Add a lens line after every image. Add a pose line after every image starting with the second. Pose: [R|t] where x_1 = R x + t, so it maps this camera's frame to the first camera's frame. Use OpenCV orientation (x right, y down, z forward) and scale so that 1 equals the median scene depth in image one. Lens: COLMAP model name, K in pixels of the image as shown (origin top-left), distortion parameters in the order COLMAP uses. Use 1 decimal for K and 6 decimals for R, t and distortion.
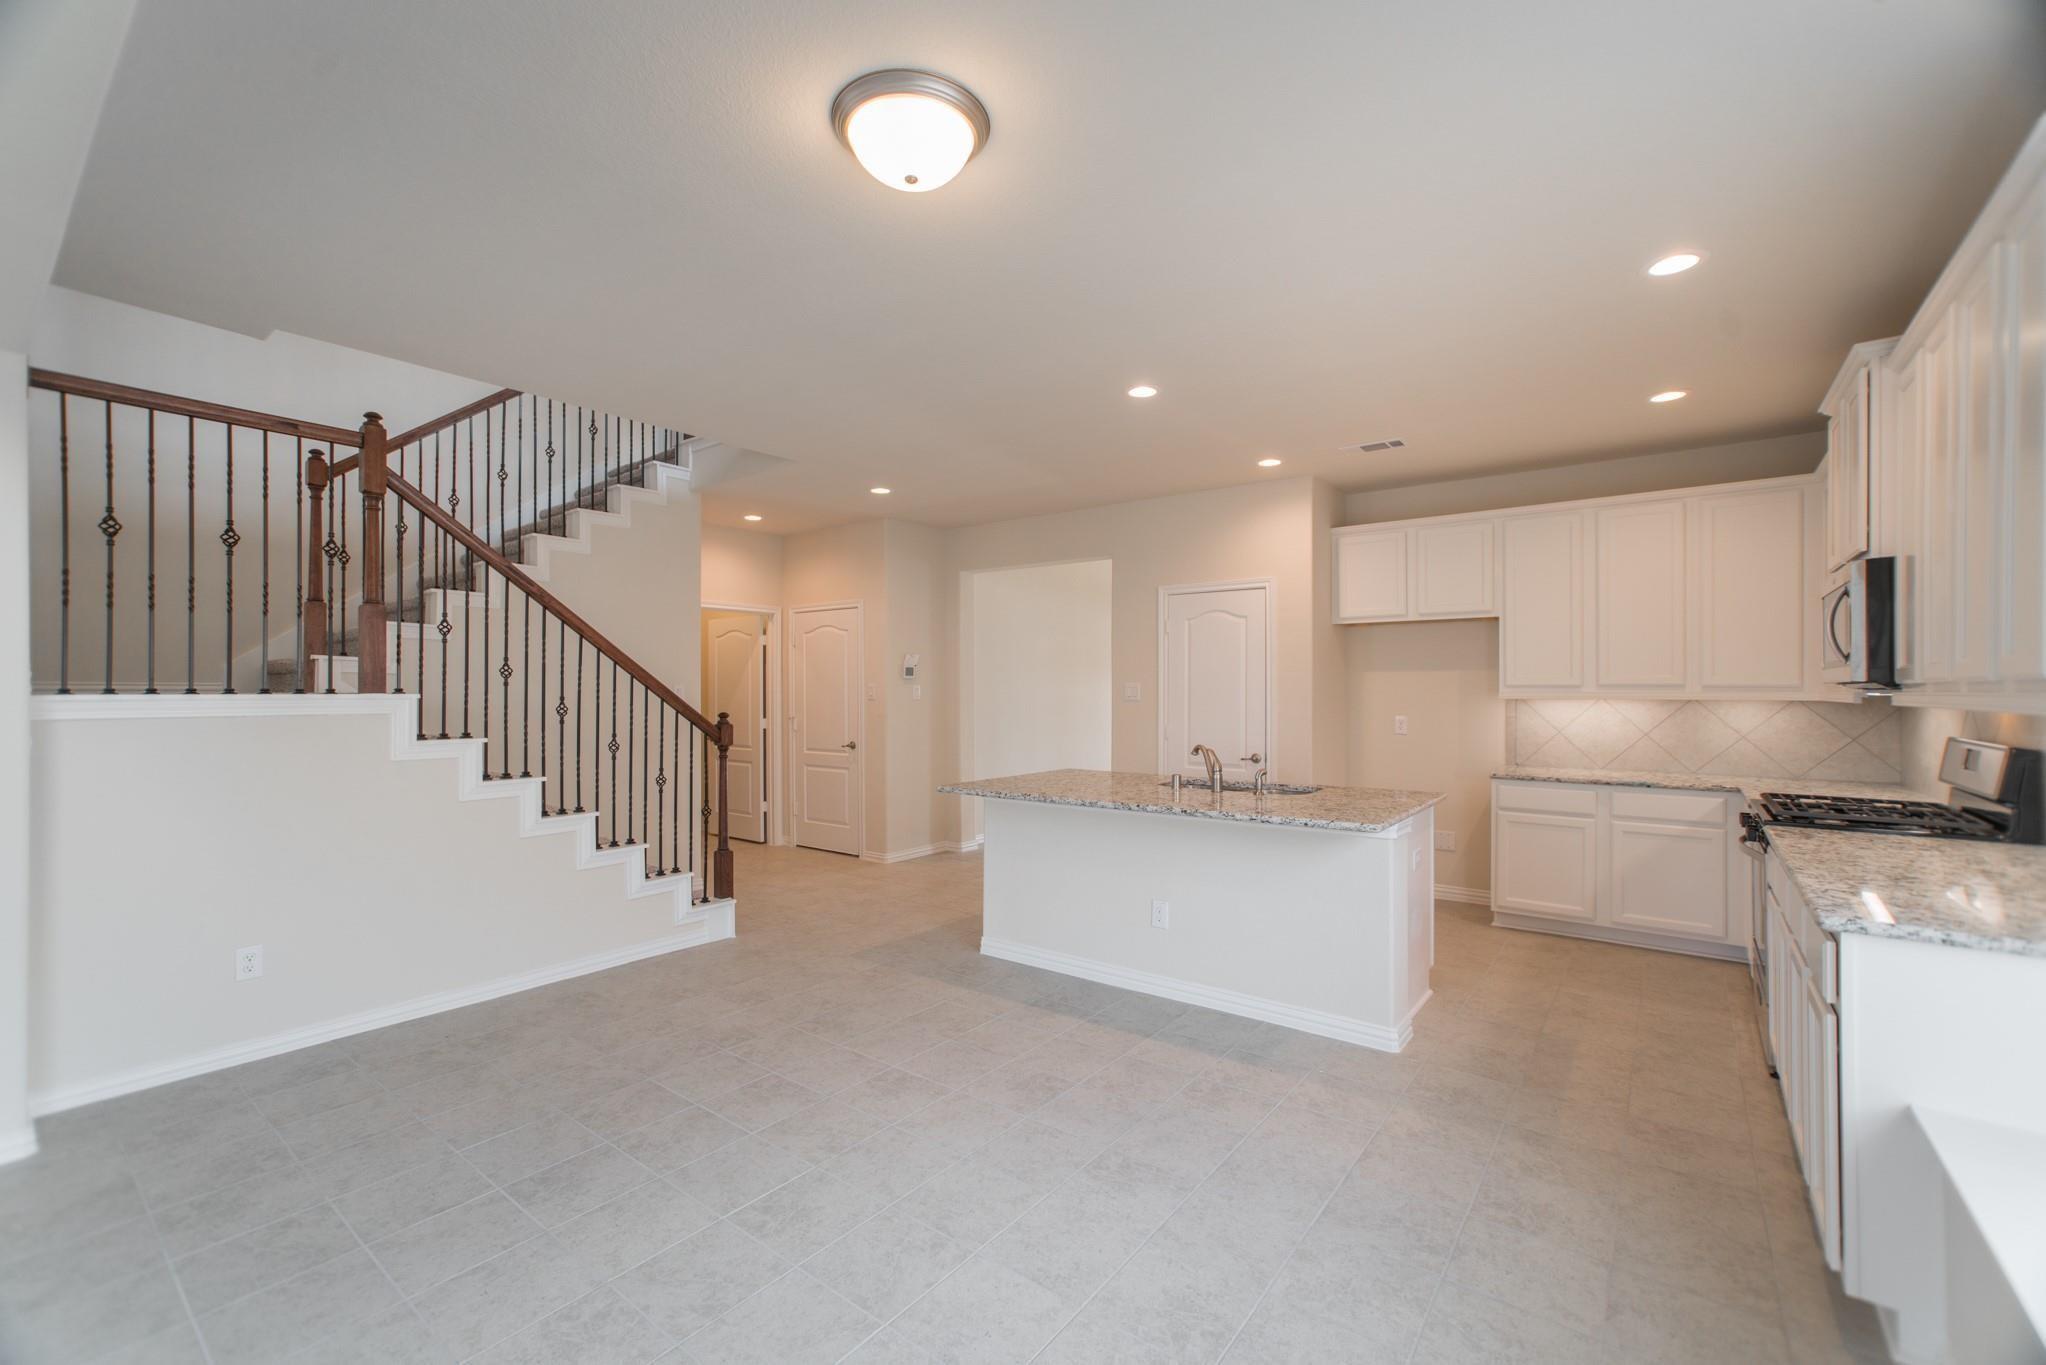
lens RADIAL K [[855.2, 0, 1008.3], [0, 855.2, 690.2], [0, 0, 1]] dist [-0.036392, 0.022026]
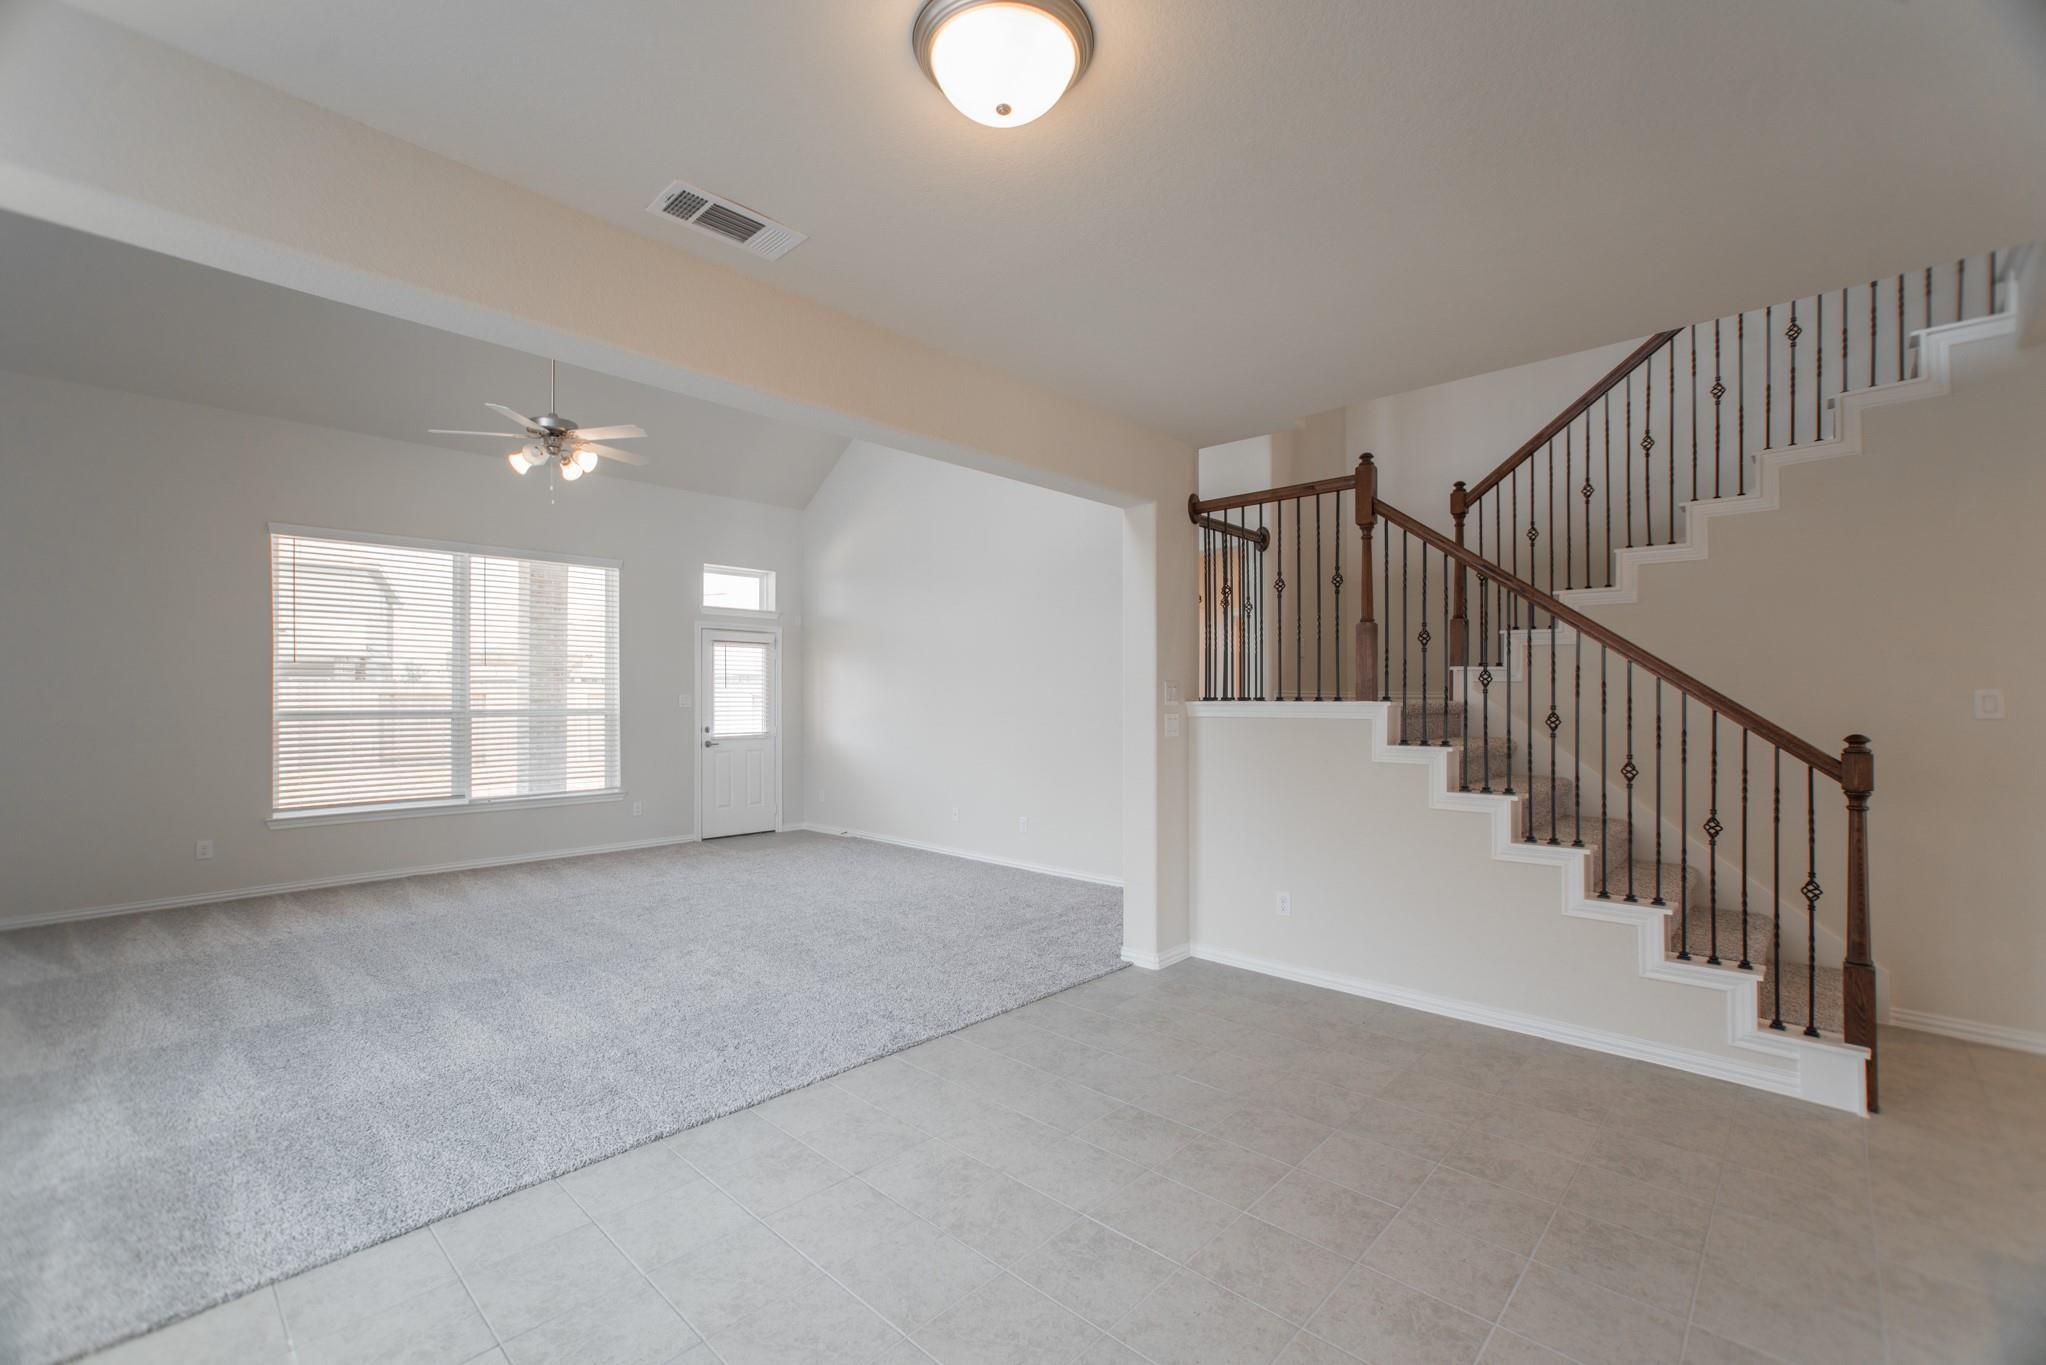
lens RADIAL K [[867.5, 0, 1012.3], [0, 867.5, 690.0], [0, 0, 1]] dist [-0.039710, 0.029178]
pose [[-0.087529, -0.009073, -0.996121, 0.349421], [-0.000131, 0.999959, -0.009097, -0.000012], [0.996162, -0.000666, -0.087527, 0.495390]]
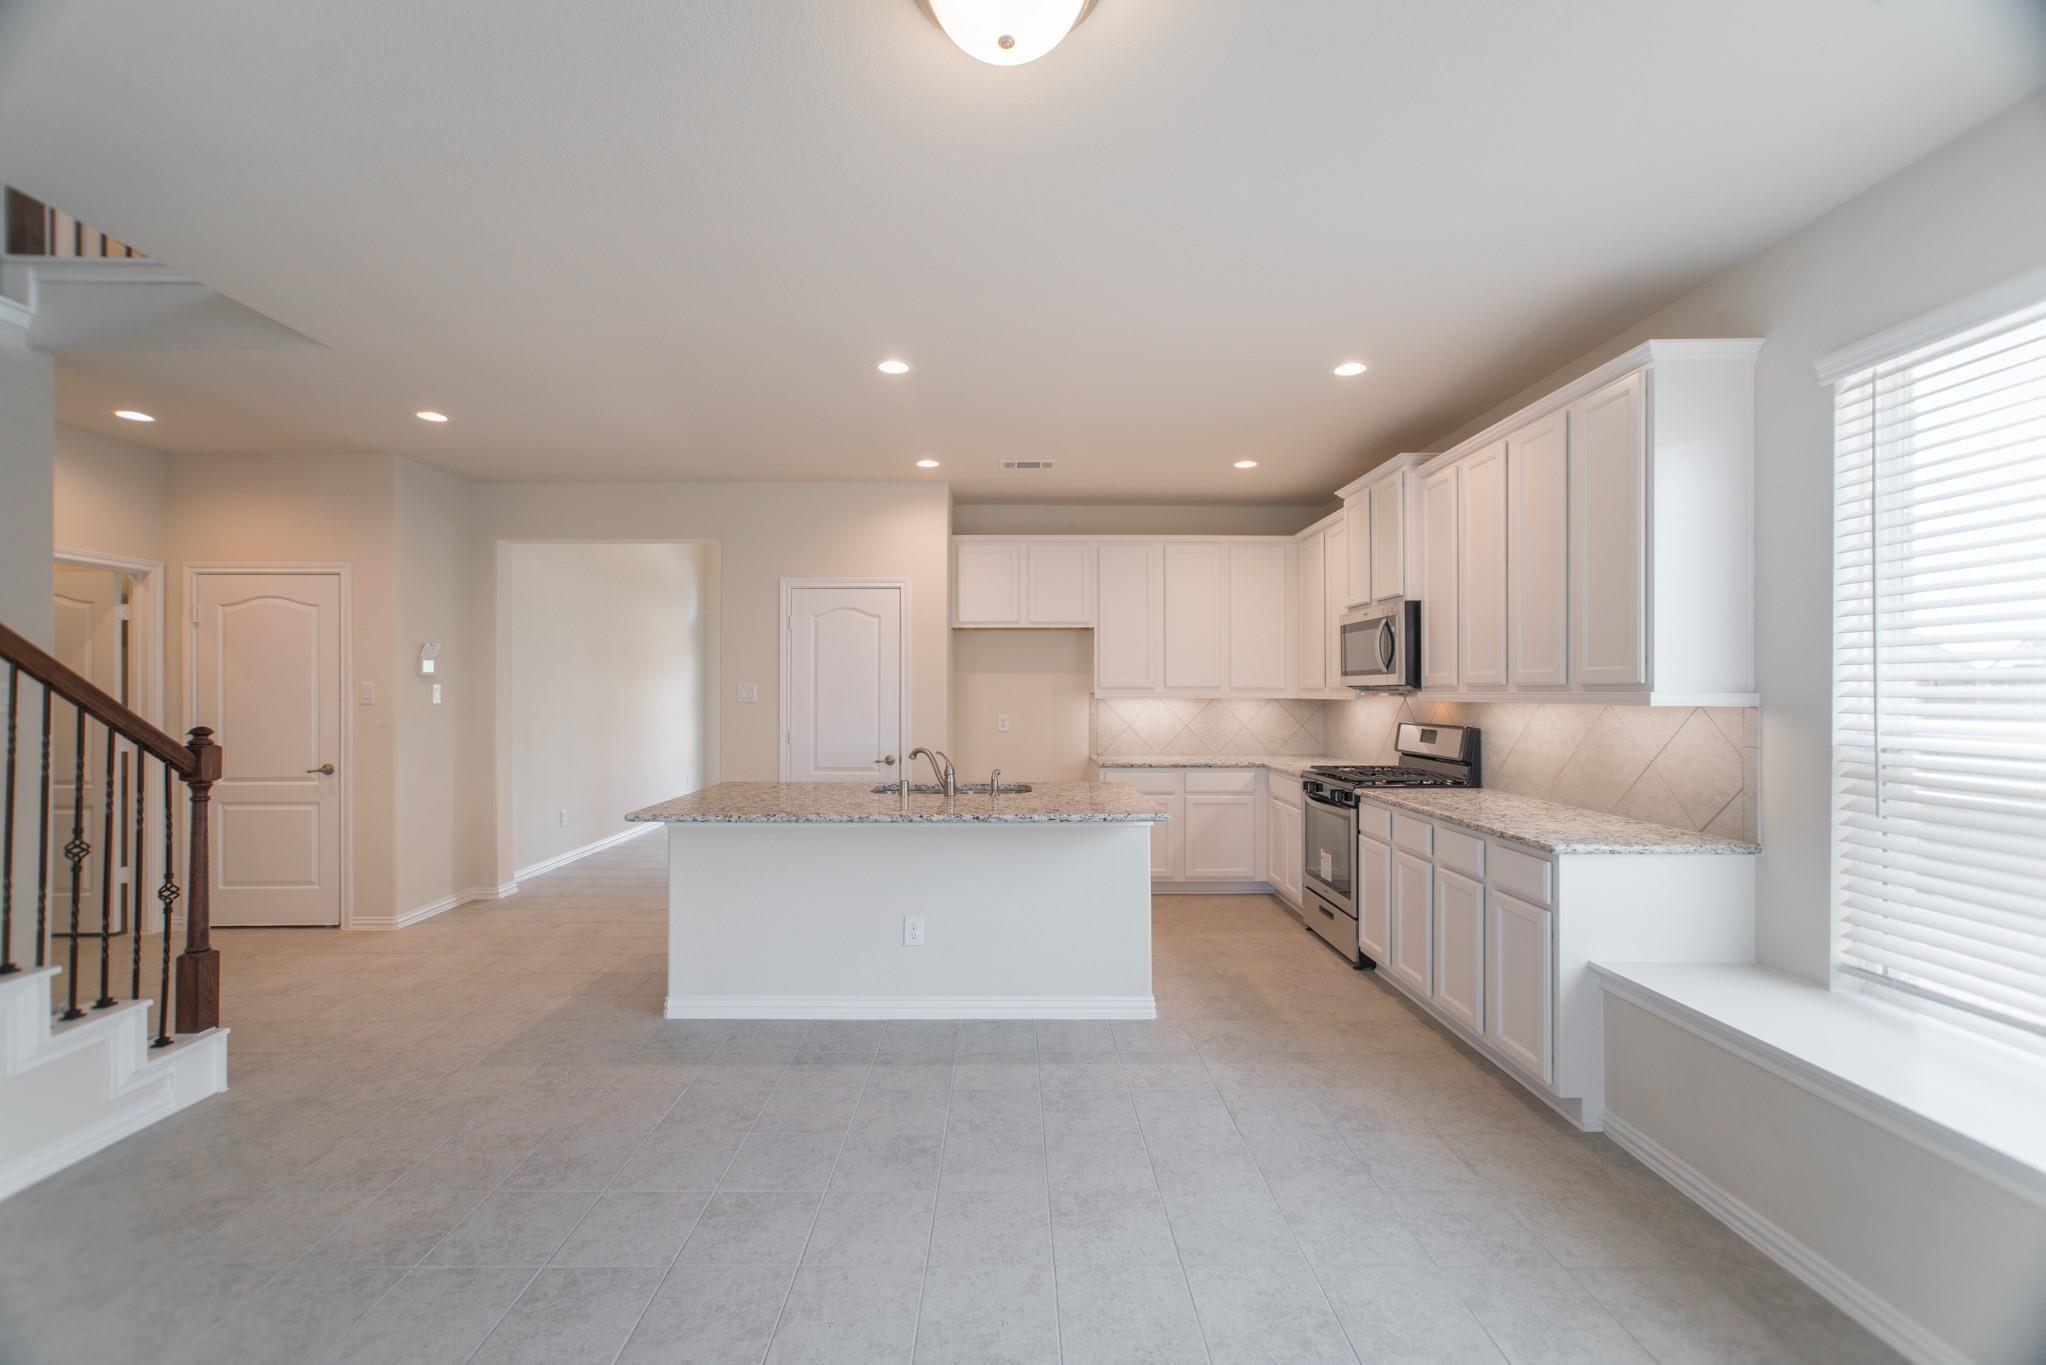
lens RADIAL K [[855.2, 0, 1008.3], [0, 855.2, 690.2], [0, 0, 1]] dist [-0.036392, 0.022026]
pose [[0.785523, 0.000844, 0.618832, -0.273719], [0.000122, 0.999999, -0.001518, 0.000787], [-0.618833, 0.001268, 0.785522, 0.175239]]
